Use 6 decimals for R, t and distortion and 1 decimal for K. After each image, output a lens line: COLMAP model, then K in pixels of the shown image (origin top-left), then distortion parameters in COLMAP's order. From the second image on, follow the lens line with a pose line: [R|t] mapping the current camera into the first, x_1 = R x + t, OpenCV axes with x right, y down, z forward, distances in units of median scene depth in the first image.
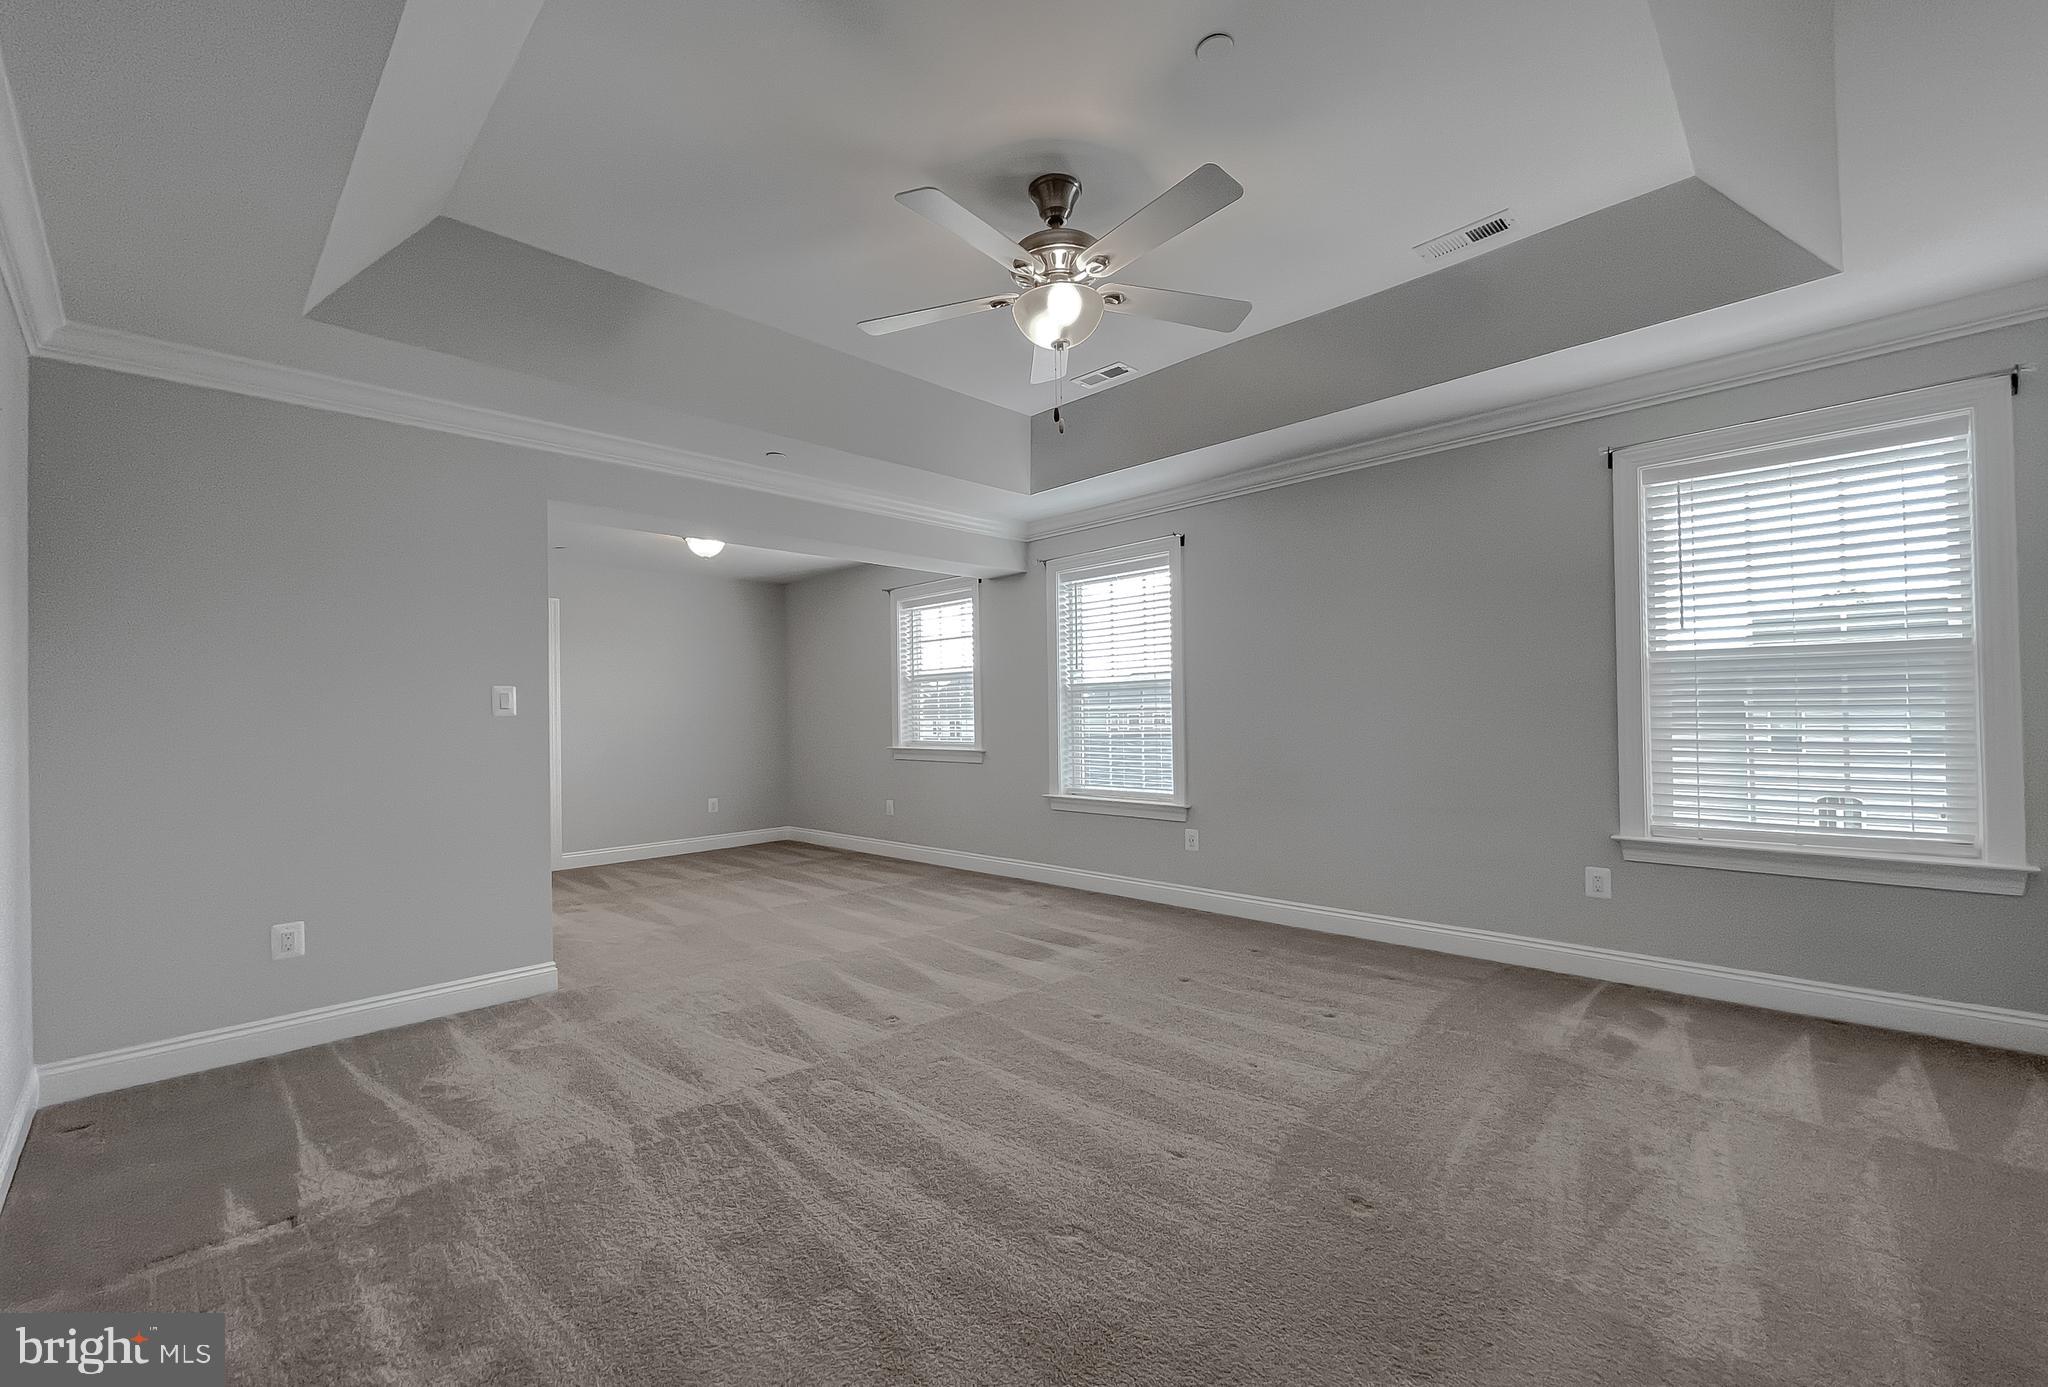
lens RADIAL K [[827.0, 0, 1016.5], [0, 827.0, 715.6], [0, 0, 1]] dist [-0.000108, -0.000081]
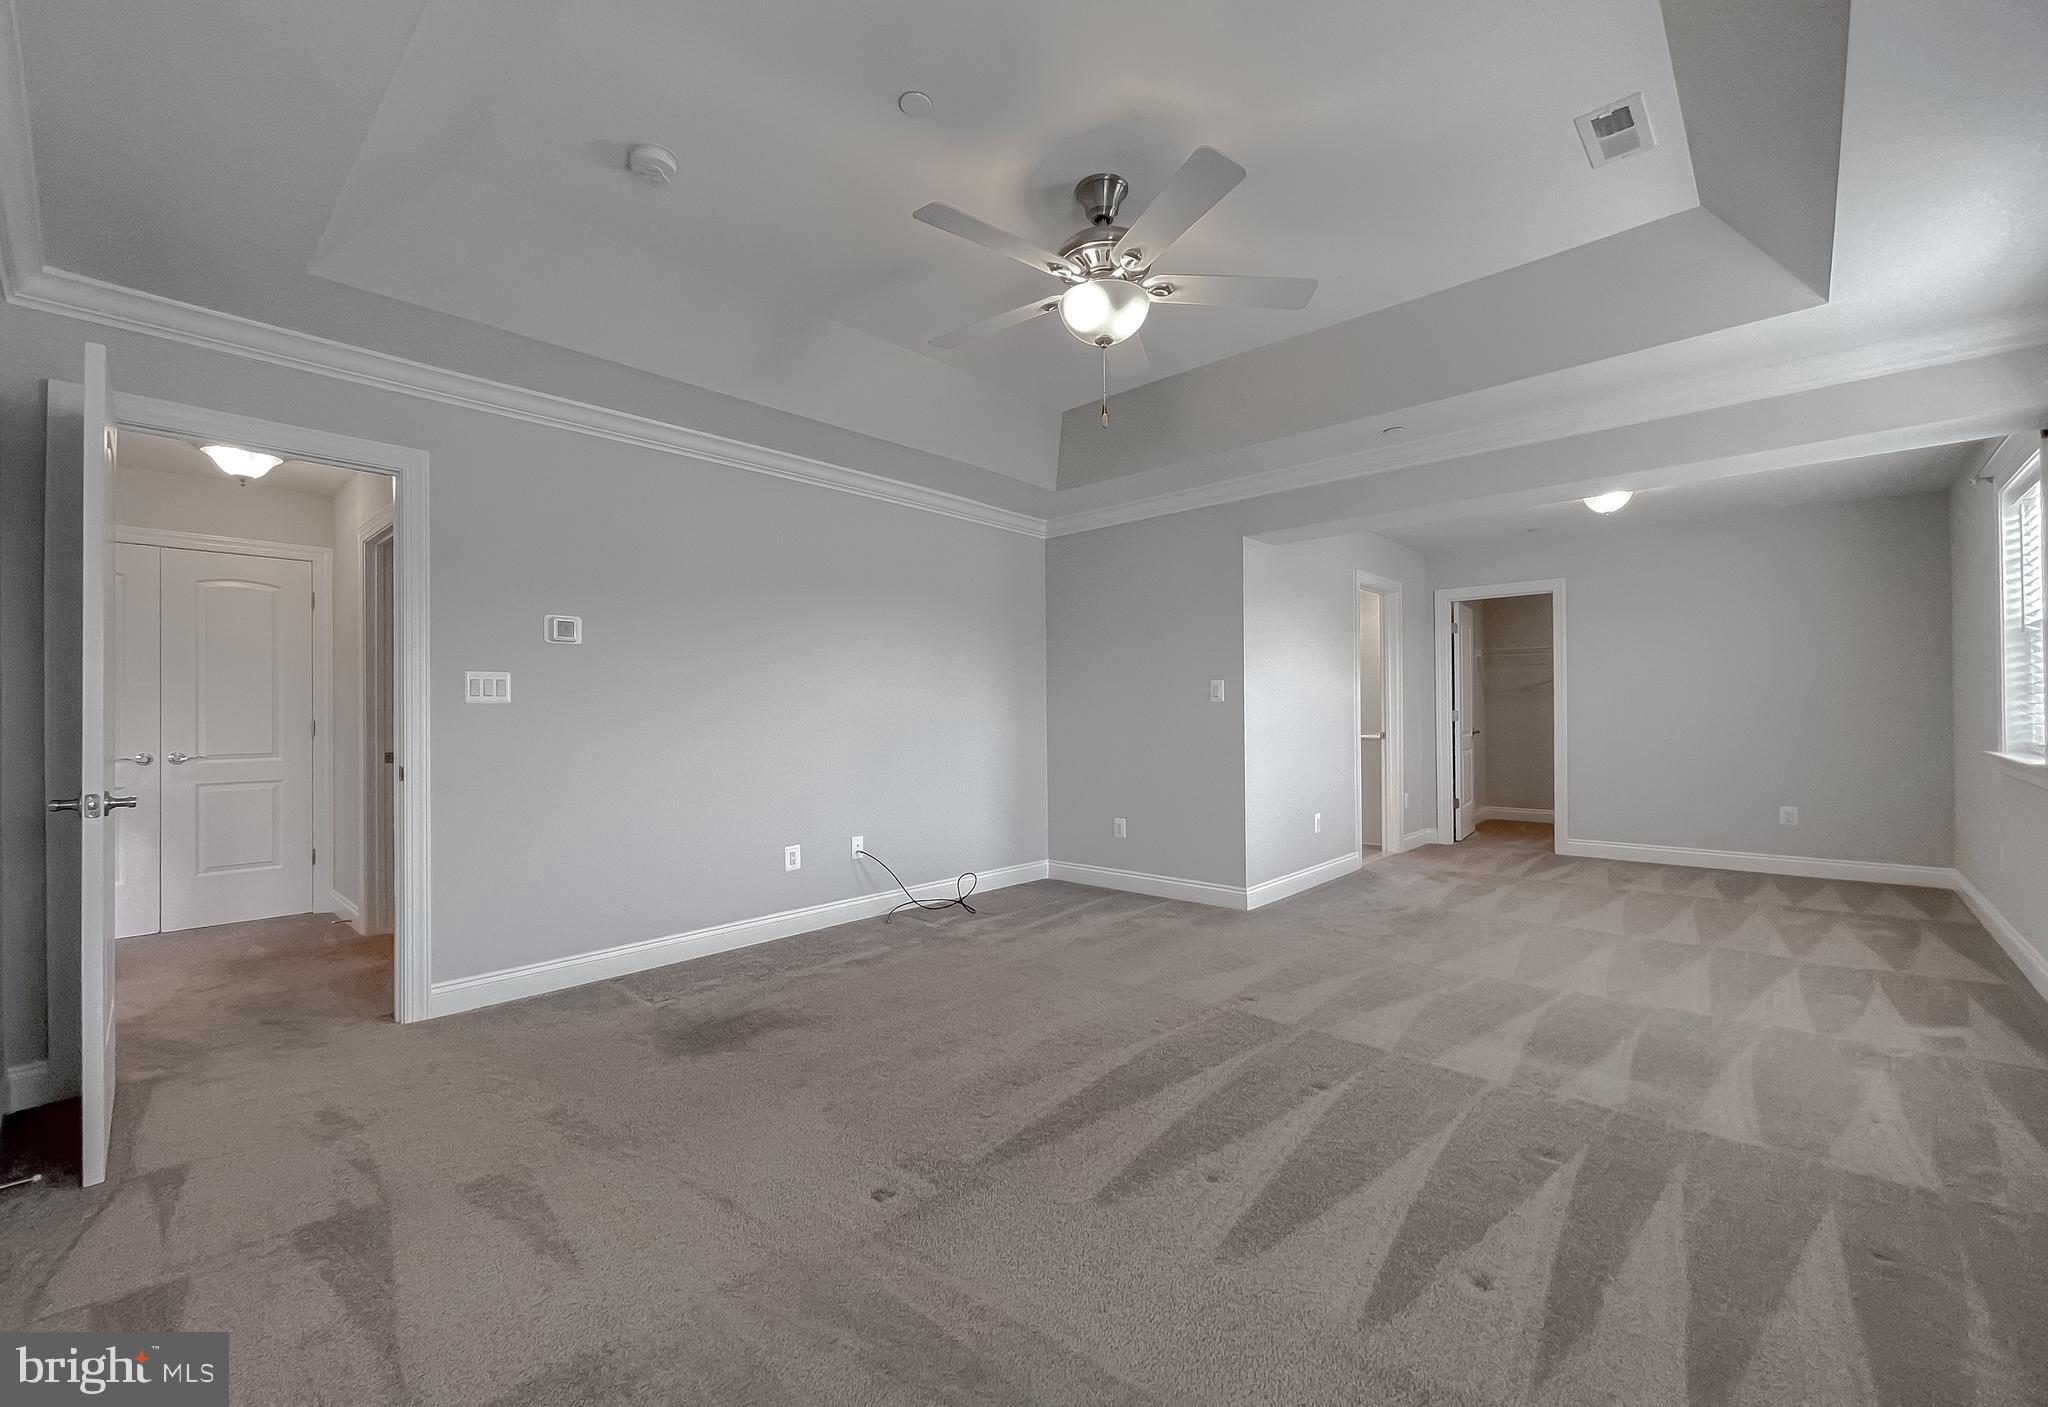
lens RADIAL K [[845.5, 0, 1024.0], [0, 845.5, 703.5], [0, 0, 1]] dist [0.001745, 0.000414]
pose [[0.054412, 0.007535, -0.998490, 0.704844], [0.009394, 0.999923, 0.008058, -0.010396], [0.998474, -0.009818, 0.054337, 0.533139]]
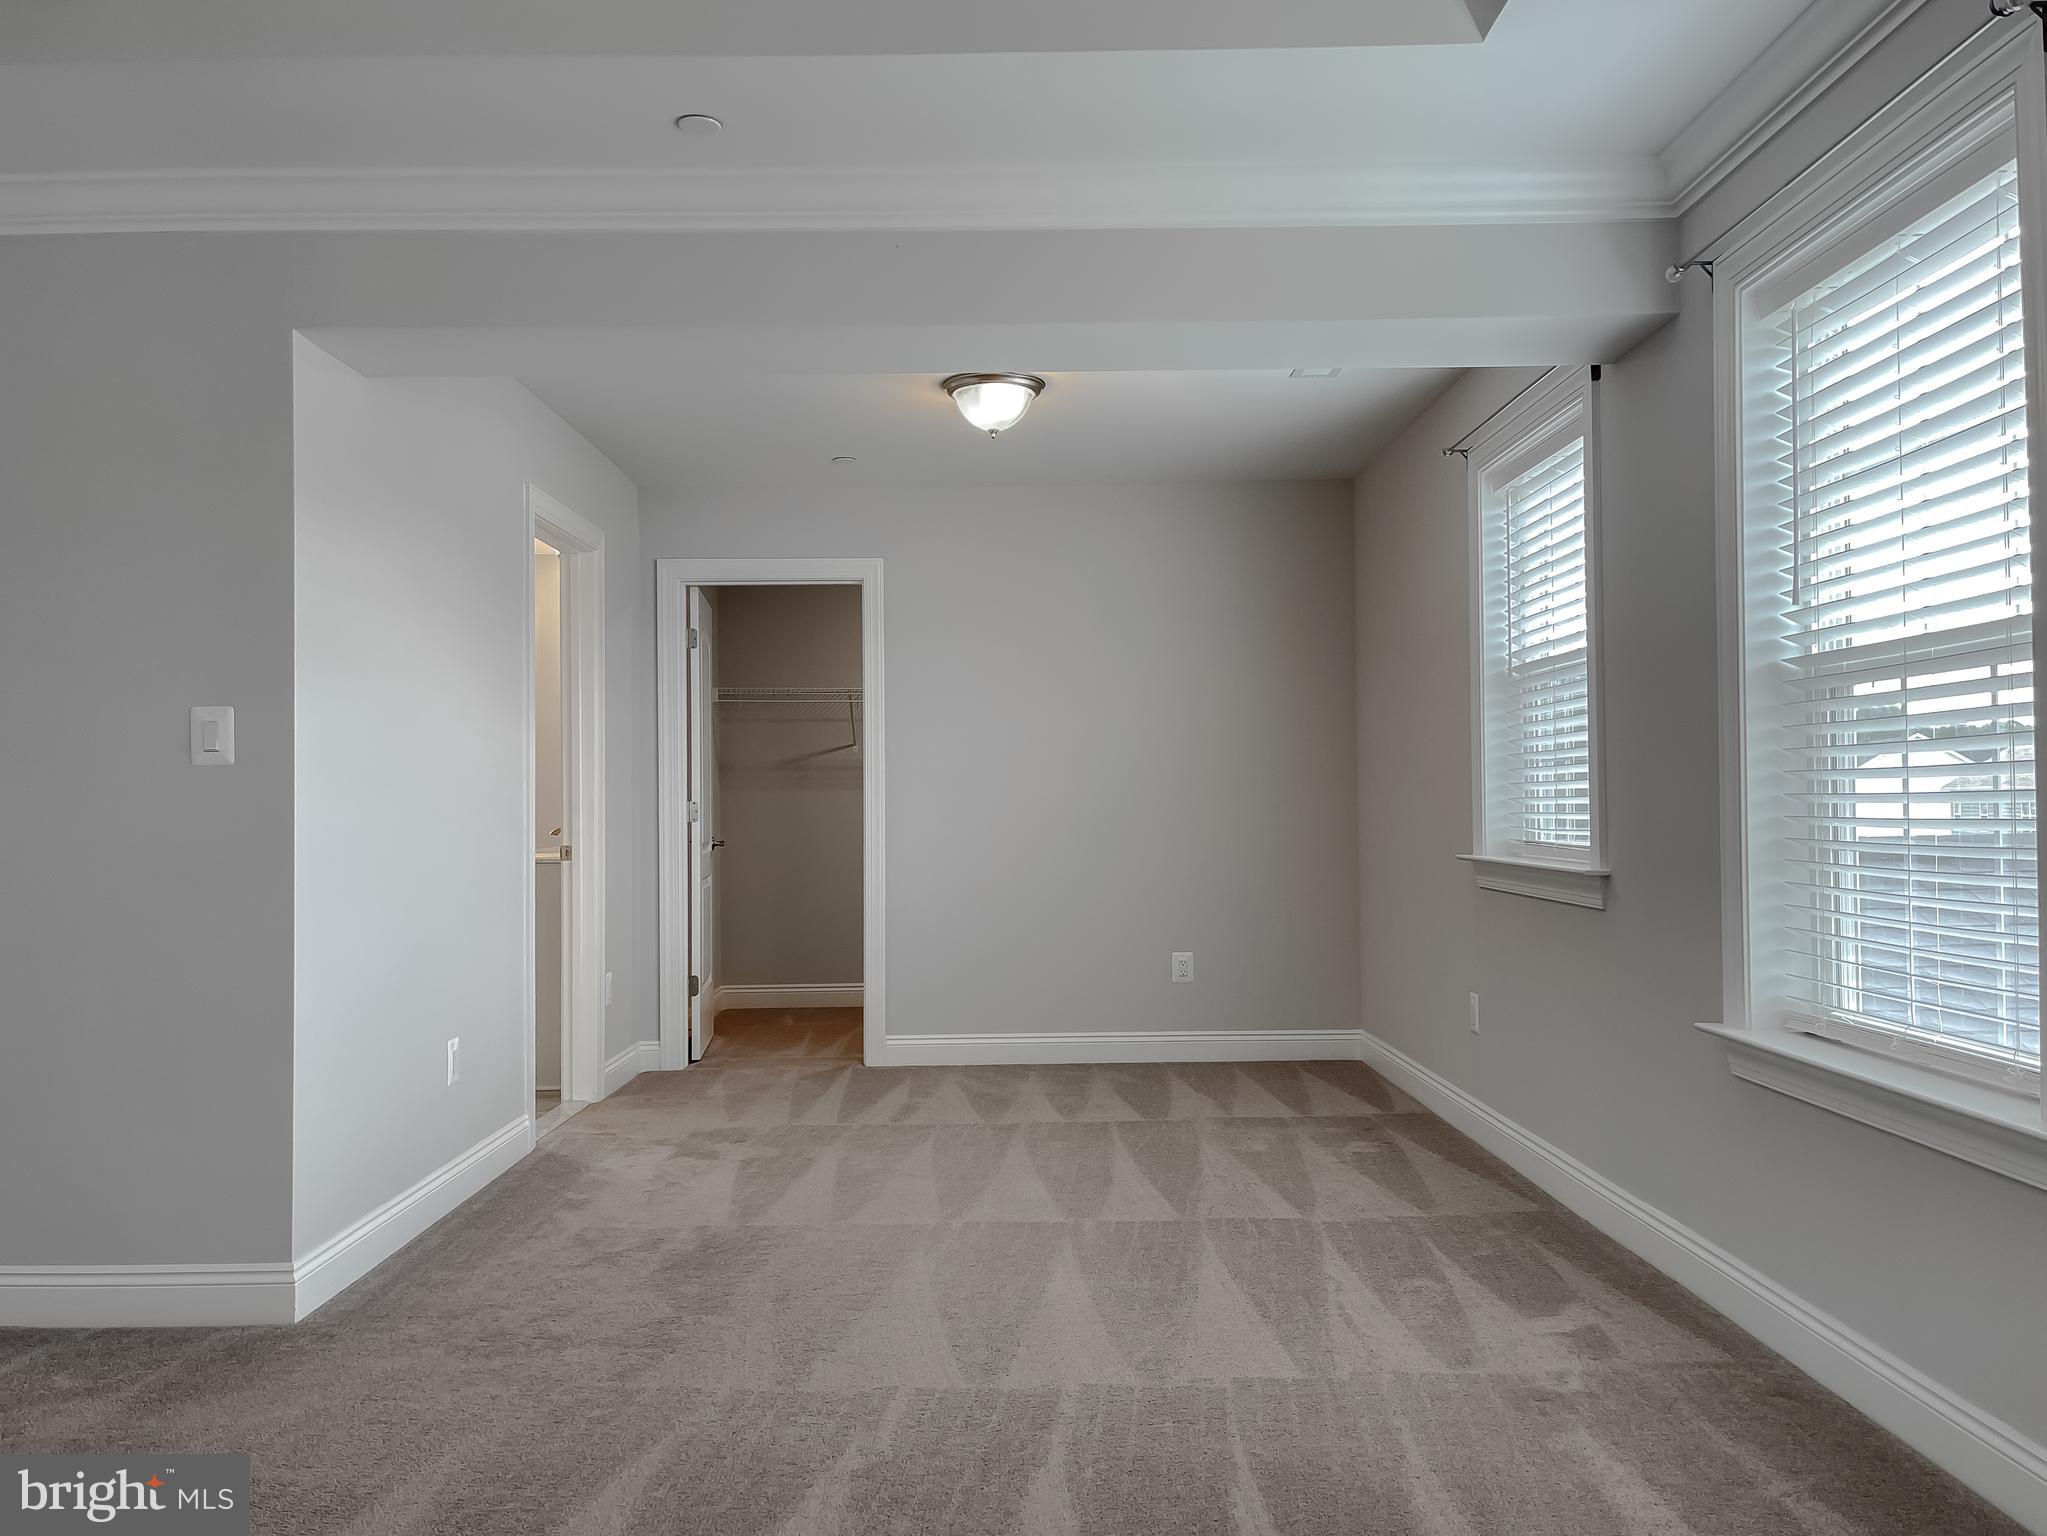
lens RADIAL K [[1587.7, 0, 1014.8], [0, 1587.7, 777.1], [0, 0, 1]] dist [0.065507, -0.073558]
pose [[0.713746, -0.002499, -0.700400, 0.387985], [-0.001126, 0.999988, -0.004716, 0.010549], [0.700403, 0.004154, 0.713735, 0.569796]]
